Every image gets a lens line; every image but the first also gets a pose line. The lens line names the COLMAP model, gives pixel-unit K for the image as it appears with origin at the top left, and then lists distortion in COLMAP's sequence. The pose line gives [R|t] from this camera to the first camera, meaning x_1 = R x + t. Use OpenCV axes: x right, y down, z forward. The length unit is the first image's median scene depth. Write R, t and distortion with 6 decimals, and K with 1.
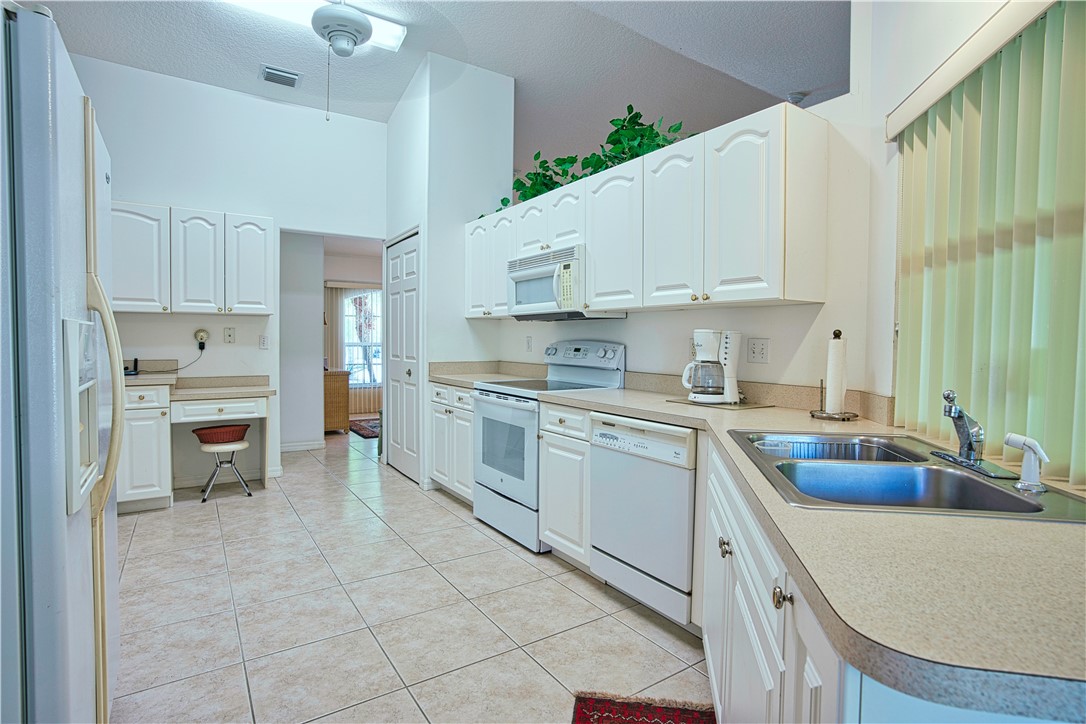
lens RADIAL K [[540.8, 0, 544.1], [0, 540.8, 357.9], [0, 0, 1]] dist [-0.063704, 0.032883]
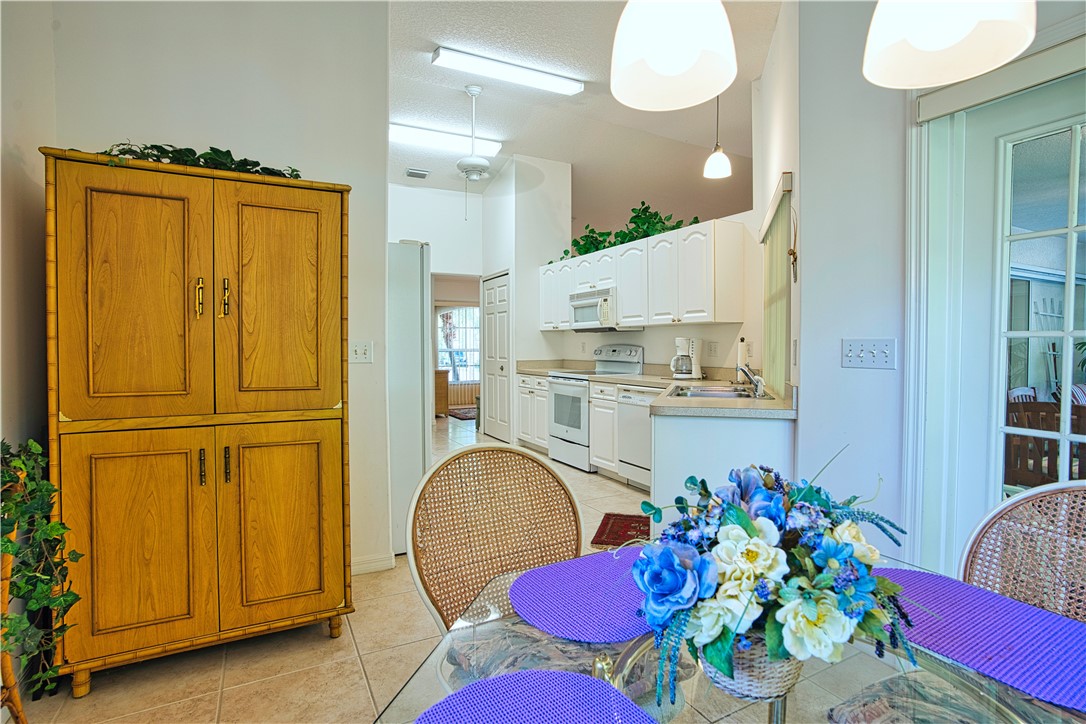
lens RADIAL K [[540.8, 0, 544.1], [0, 540.8, 357.9], [0, 0, 1]] dist [-0.063704, 0.032883]
pose [[0.994454, -0.008896, -0.104793, 0.026123], [0.007711, 0.999902, -0.011701, 0.024671], [0.104887, 0.010828, 0.994425, -0.640774]]
